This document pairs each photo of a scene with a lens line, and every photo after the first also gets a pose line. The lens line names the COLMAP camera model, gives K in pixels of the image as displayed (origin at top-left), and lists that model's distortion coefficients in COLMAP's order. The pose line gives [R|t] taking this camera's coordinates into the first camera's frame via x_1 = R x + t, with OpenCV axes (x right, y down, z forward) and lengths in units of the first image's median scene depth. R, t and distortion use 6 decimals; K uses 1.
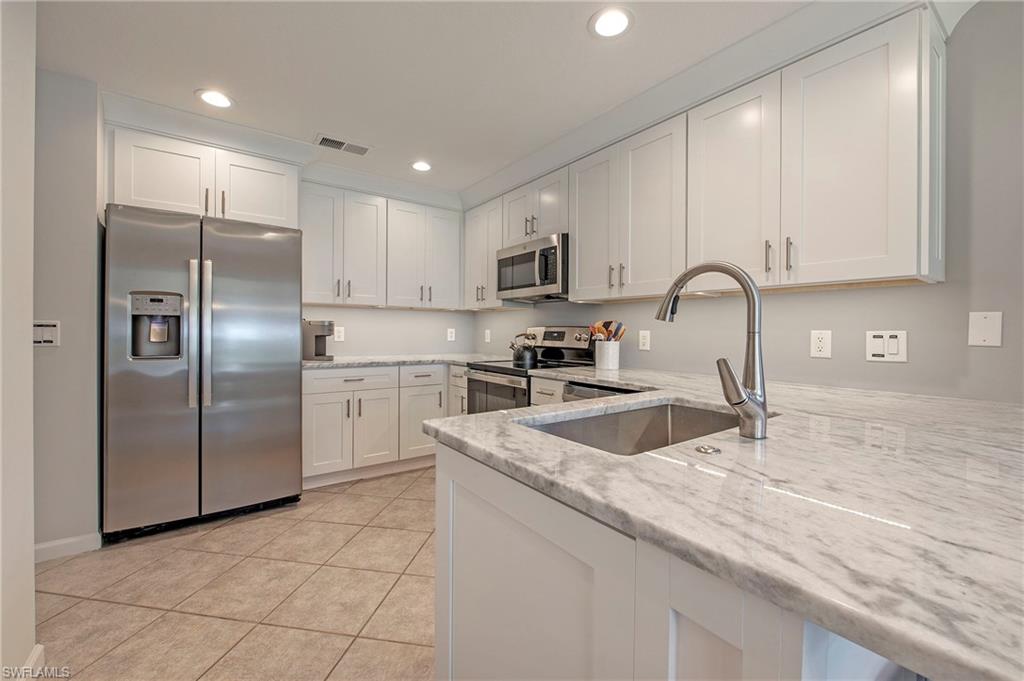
lens RADIAL K [[410.4, 0, 511.3], [0, 410.4, 338.0], [0, 0, 1]] dist [-0.003398, -0.002829]
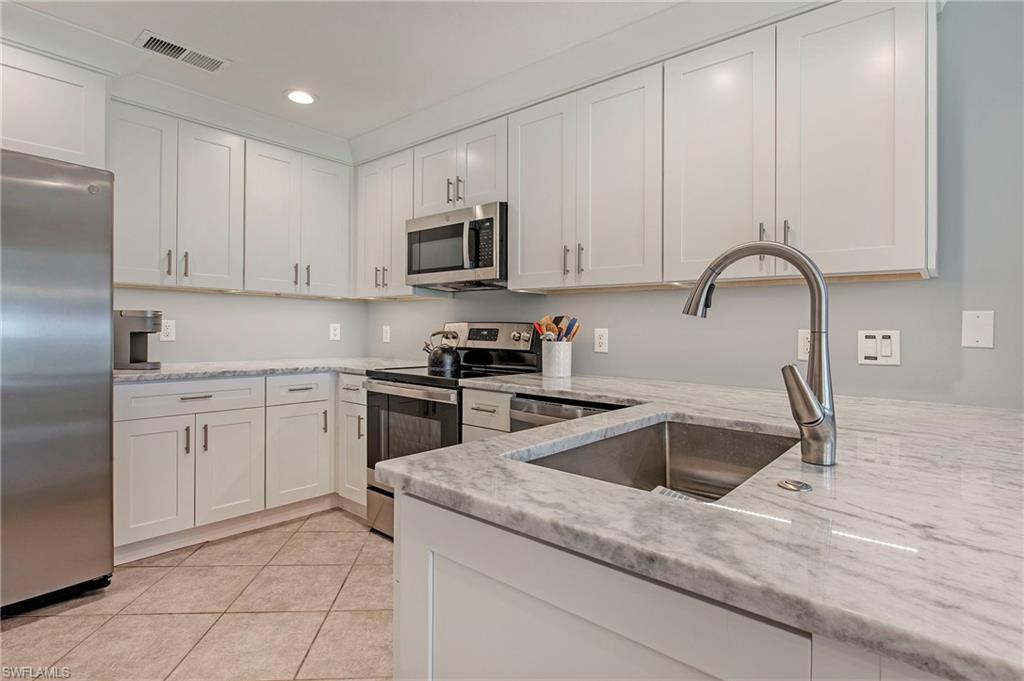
lens RADIAL K [[511.3, 0, 512.0], [0, 511.3, 334.3], [0, 0, 1]] dist [-0.007337, 0.000359]
pose [[0.973547, 0.004079, 0.228452, -0.083751], [-0.003105, 0.999984, -0.004624, -0.000962], [-0.228467, 0.003792, 0.973544, 0.065714]]
